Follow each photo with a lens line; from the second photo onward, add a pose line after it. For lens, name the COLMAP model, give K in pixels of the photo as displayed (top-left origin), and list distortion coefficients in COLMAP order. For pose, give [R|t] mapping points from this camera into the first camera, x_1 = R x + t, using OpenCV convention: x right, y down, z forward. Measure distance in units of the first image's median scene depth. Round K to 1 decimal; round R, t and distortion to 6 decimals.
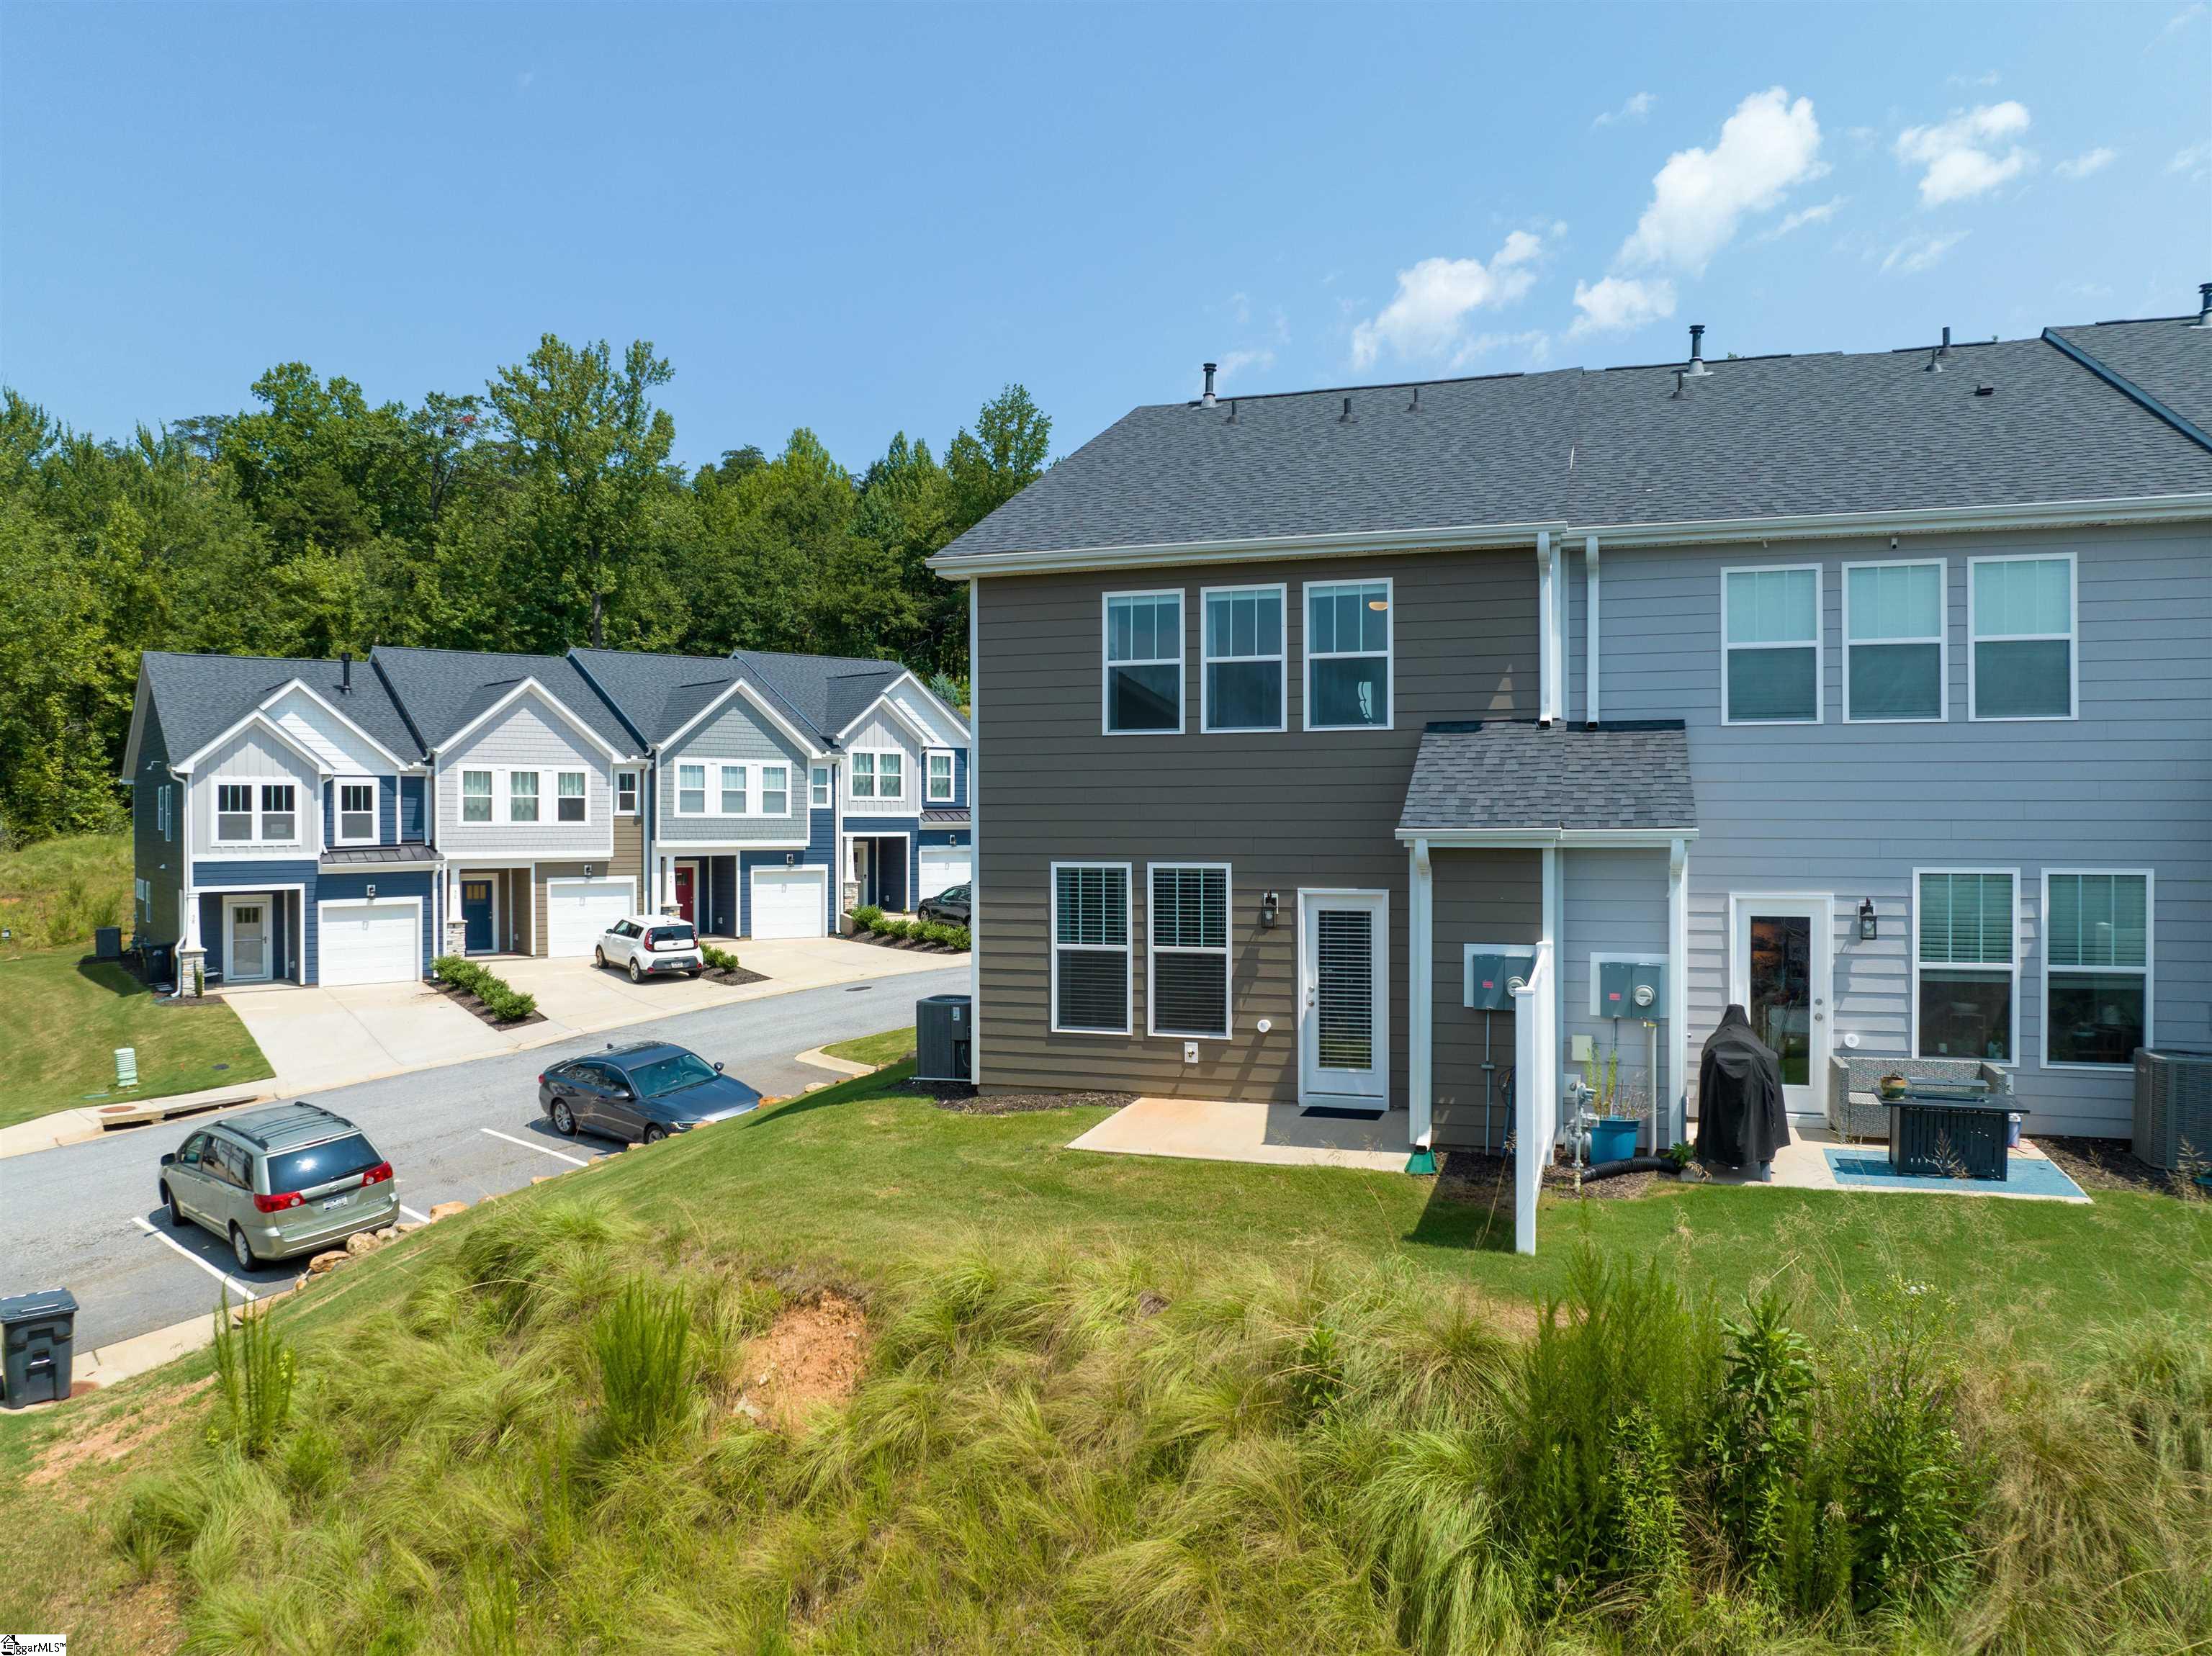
lens RADIAL K [[1547.5, 0, 1112.4], [0, 1547.5, 867.1], [0, 0, 1]] dist [-0.035927, -0.001110]
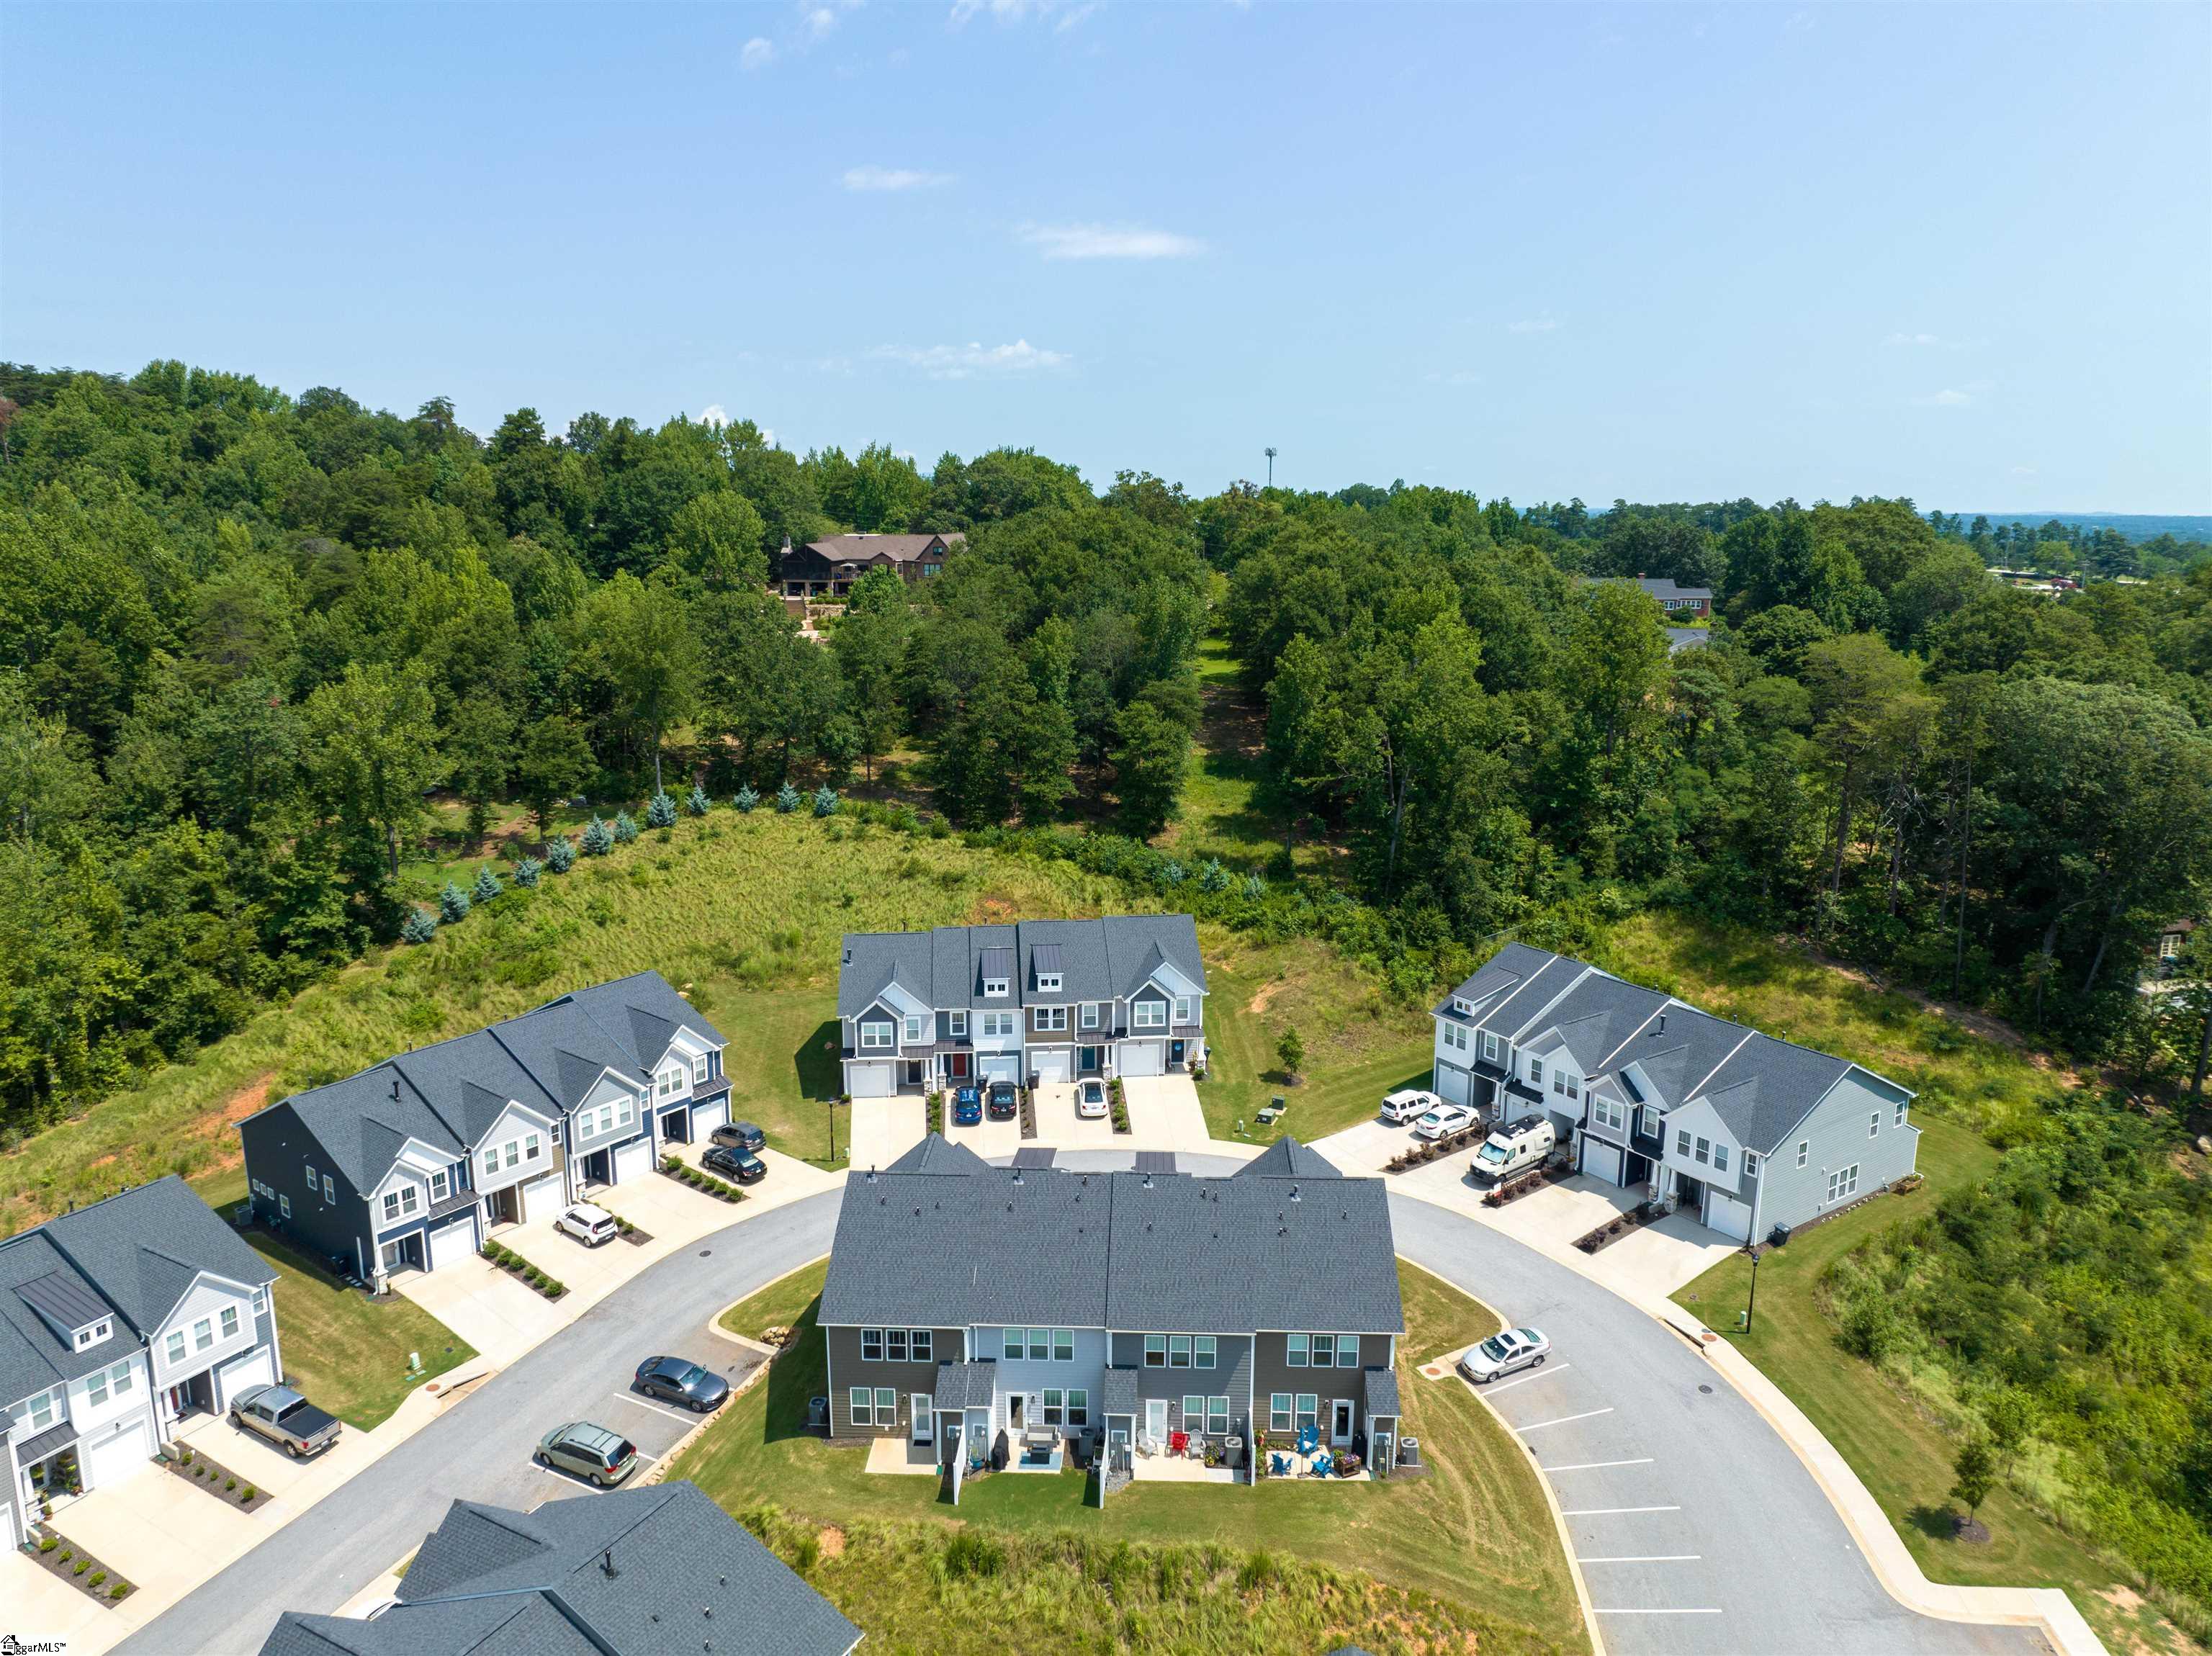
lens RADIAL K [[1547.5, 0, 1112.4], [0, 1547.5, 867.1], [0, 0, 1]] dist [-0.035927, -0.001110]
pose [[0.960443, -0.057724, 0.272427, -0.165748], [0.000846, 0.978881, 0.204430, -0.896770], [-0.278474, -0.196113, 0.940209, -1.130855]]
